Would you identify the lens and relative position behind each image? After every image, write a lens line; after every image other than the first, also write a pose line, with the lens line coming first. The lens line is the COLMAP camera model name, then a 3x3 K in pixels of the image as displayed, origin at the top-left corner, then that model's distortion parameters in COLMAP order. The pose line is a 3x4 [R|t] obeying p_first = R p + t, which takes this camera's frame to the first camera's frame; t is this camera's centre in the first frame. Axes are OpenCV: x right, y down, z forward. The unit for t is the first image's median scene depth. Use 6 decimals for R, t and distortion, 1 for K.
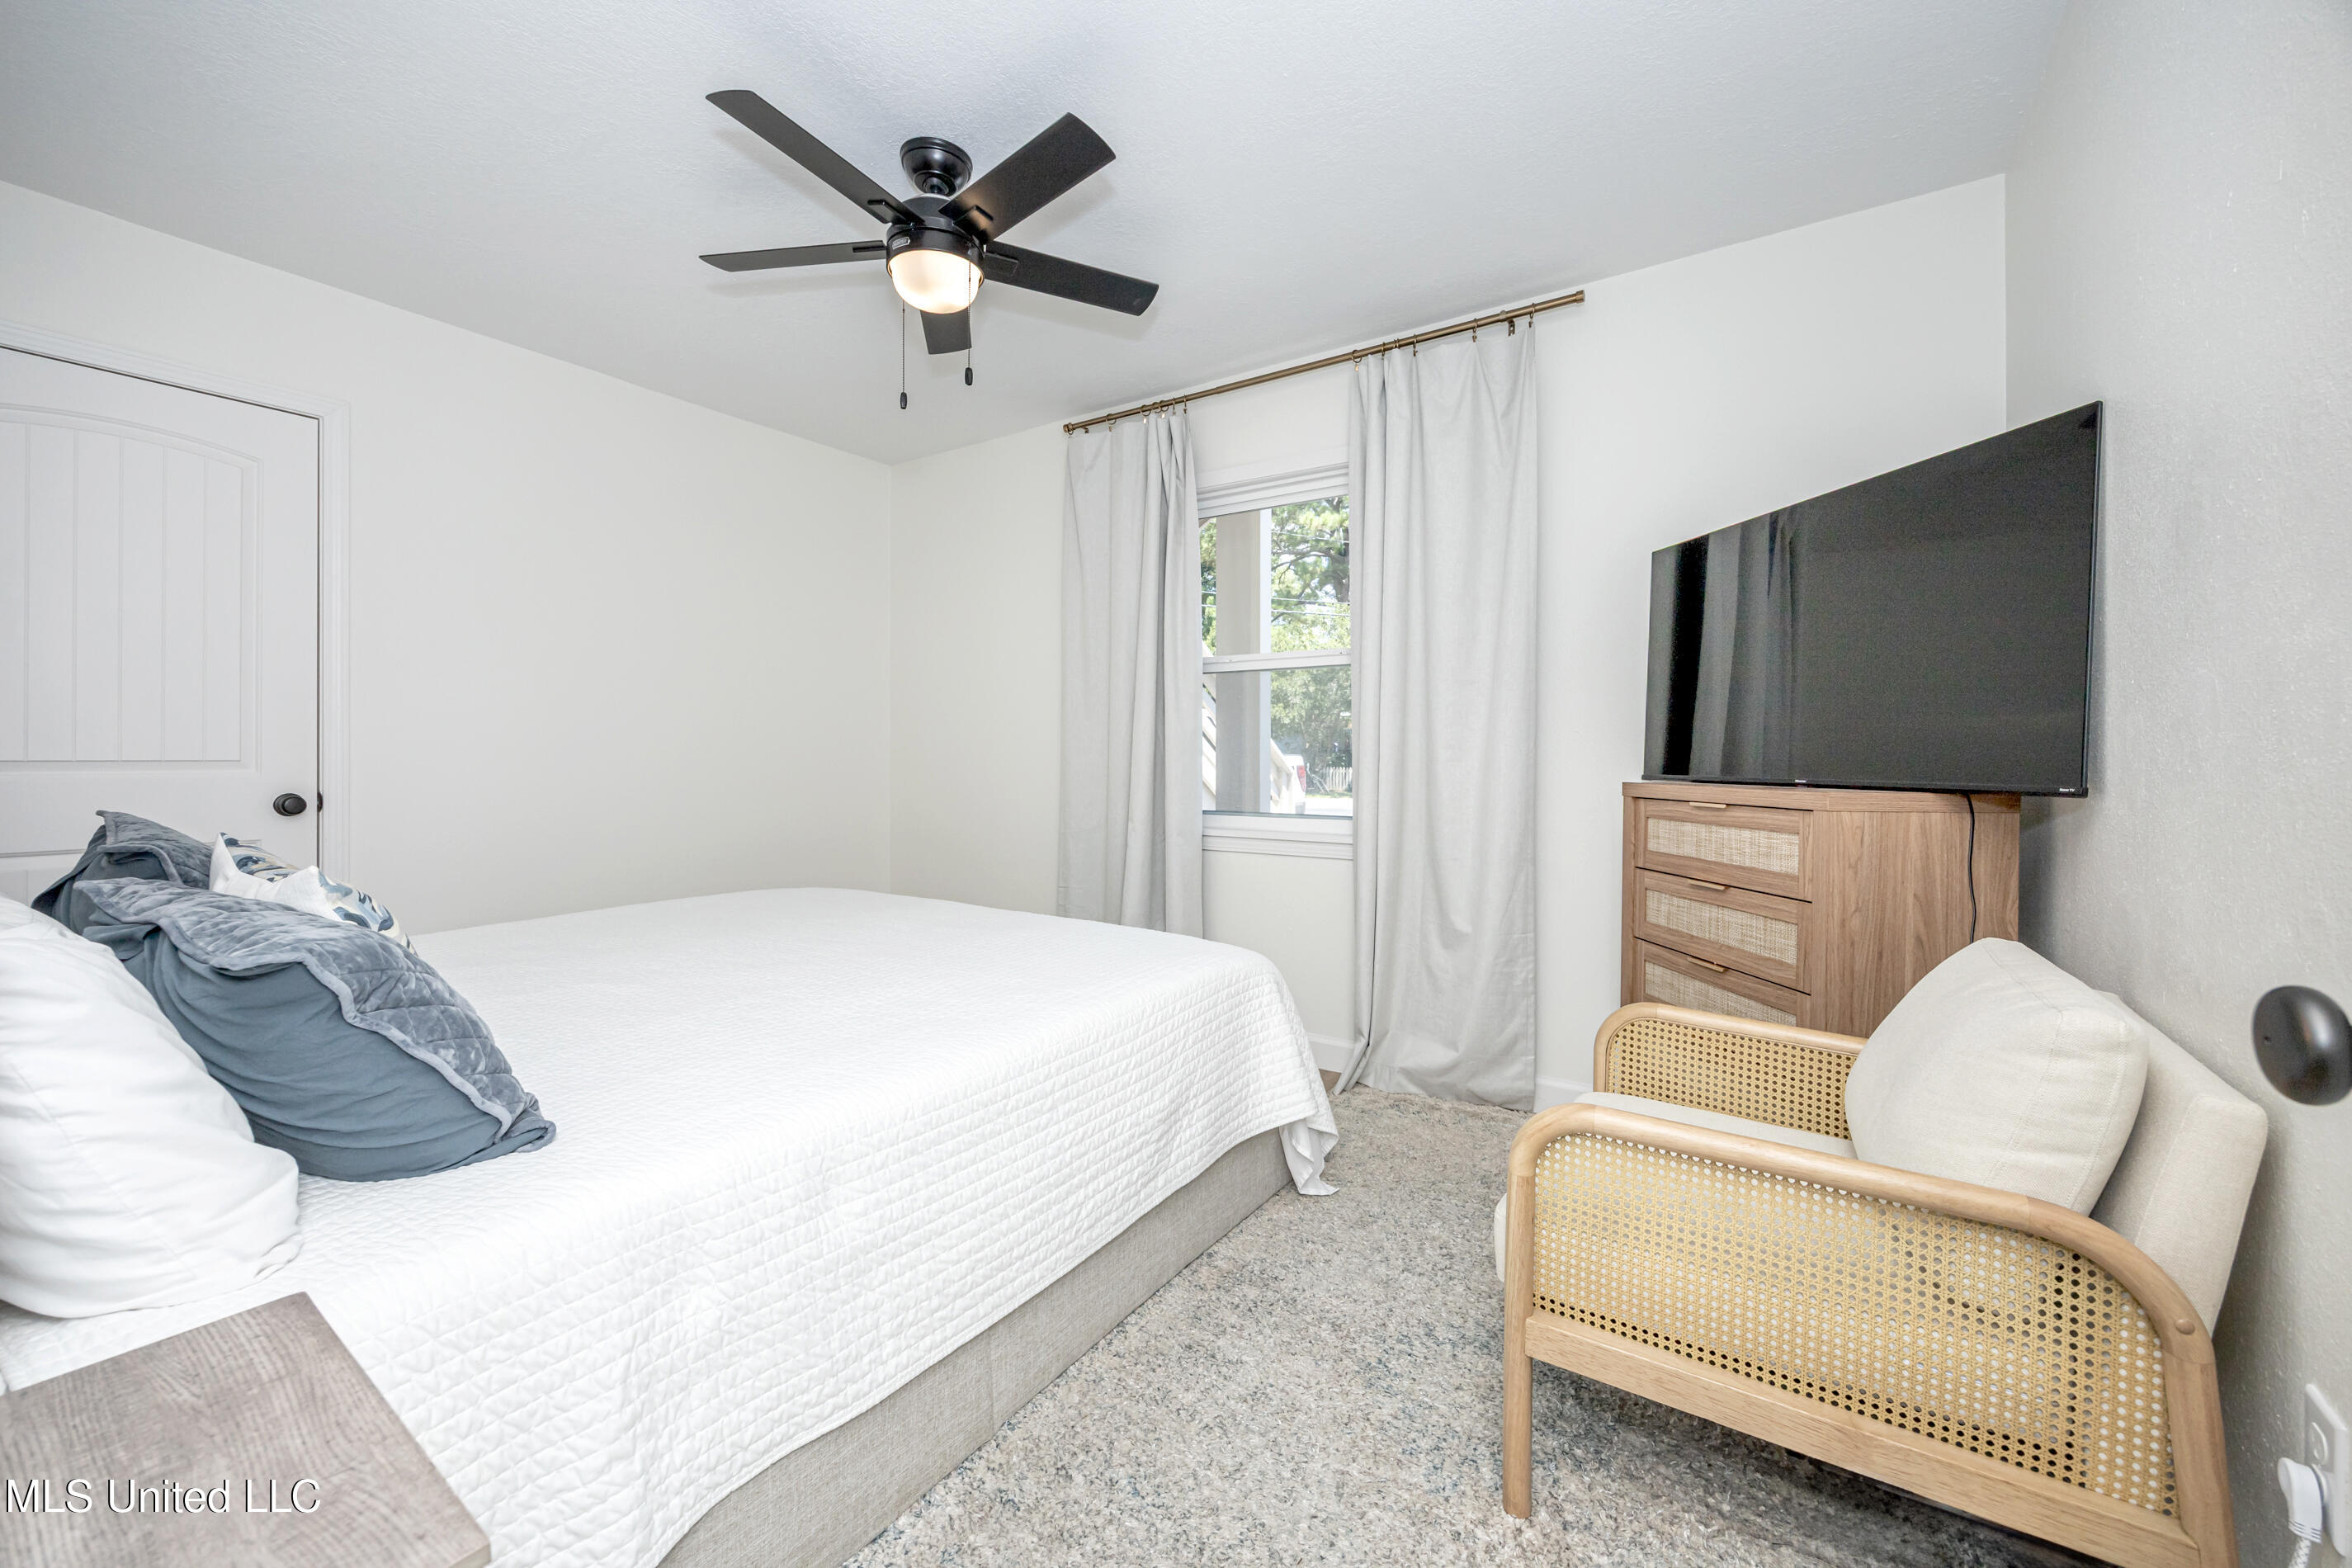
lens RADIAL K [[947.4, 0, 1176.0], [0, 947.4, 784.0], [0, 0, 1]] dist [-0.000037, -0.000076]
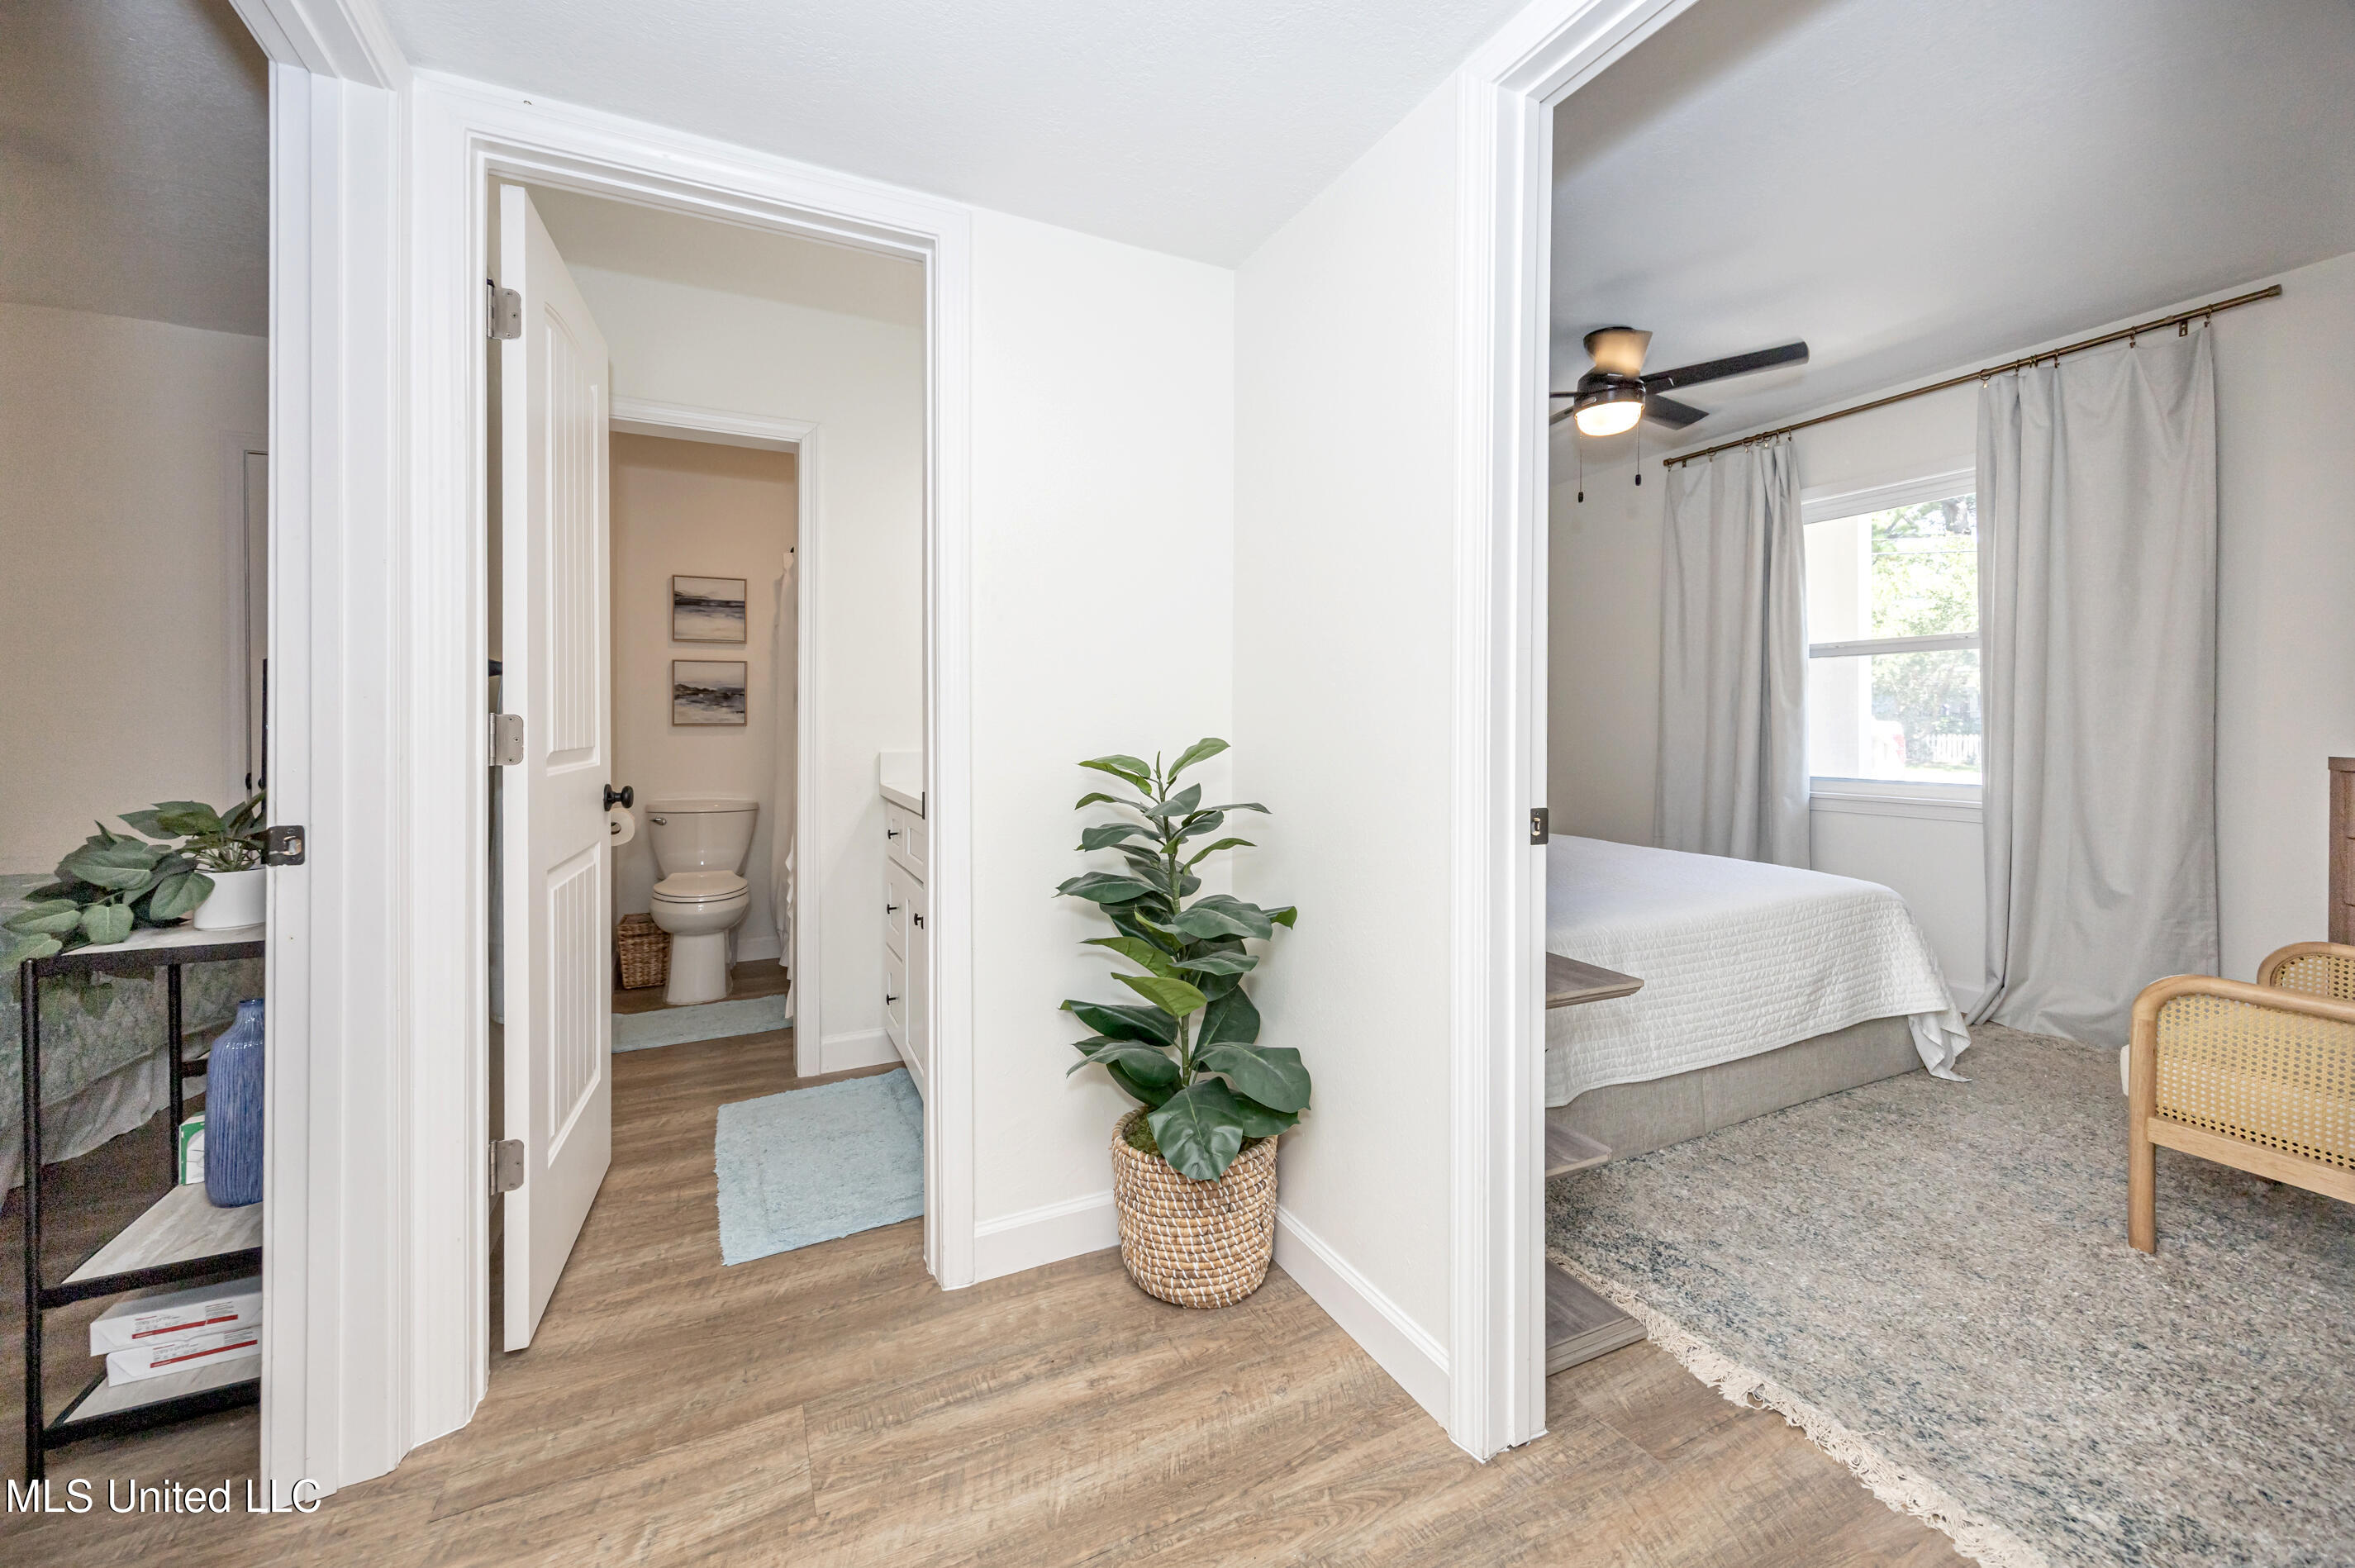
lens RADIAL K [[896.4, 0, 1157.7], [0, 896.4, 733.7], [0, 0, 1]] dist [0.008147, 0.000036]
pose [[0.851472, -0.001515, -0.524397, -0.094554], [-0.008358, 0.999830, -0.016460, 0.000191], [0.524333, 0.018398, 0.851315, -0.474345]]
